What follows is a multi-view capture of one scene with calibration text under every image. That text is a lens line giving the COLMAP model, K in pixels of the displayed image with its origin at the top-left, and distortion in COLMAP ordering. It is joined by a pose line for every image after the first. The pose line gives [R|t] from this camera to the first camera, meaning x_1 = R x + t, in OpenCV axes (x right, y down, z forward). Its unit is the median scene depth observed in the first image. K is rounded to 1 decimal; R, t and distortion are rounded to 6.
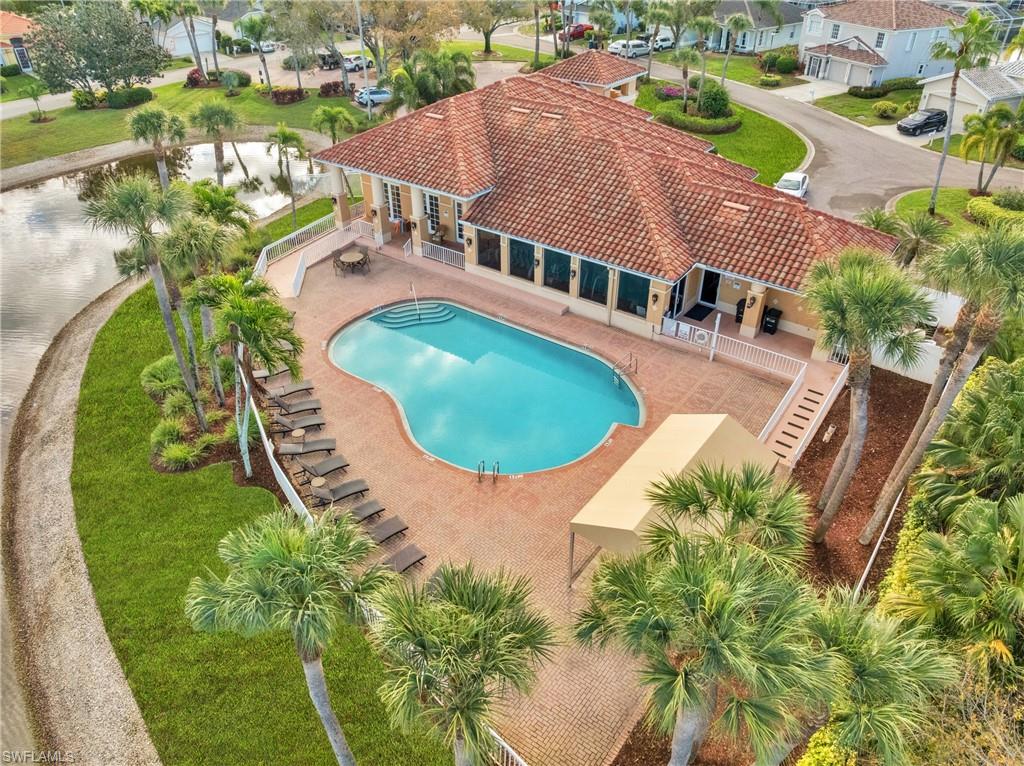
lens RADIAL K [[718.1, 0, 512.0], [0, 718.1, 383.0], [0, 0, 1]] dist [-0.029713, -0.008429]
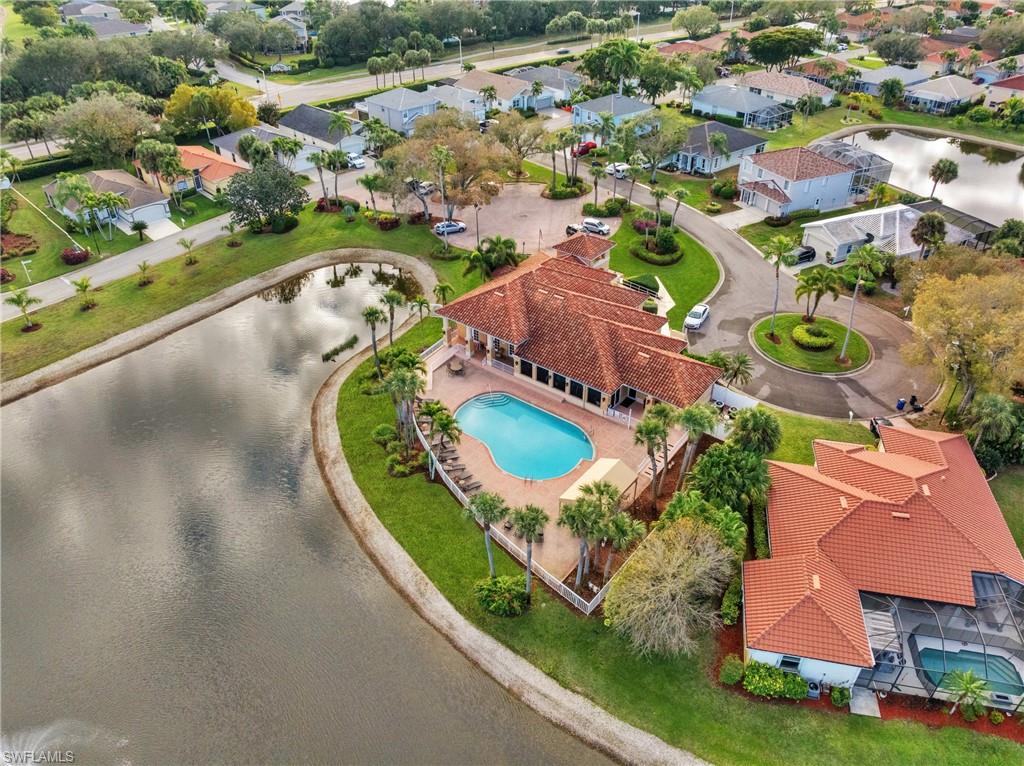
lens RADIAL K [[718.1, 0, 512.0], [0, 718.1, 383.0], [0, 0, 1]] dist [-0.029713, -0.008429]
pose [[0.999663, 0.012835, -0.022551, -0.026364], [-0.012653, 0.999886, 0.008214, -0.157487], [0.022654, -0.007926, 0.999712, -1.023463]]
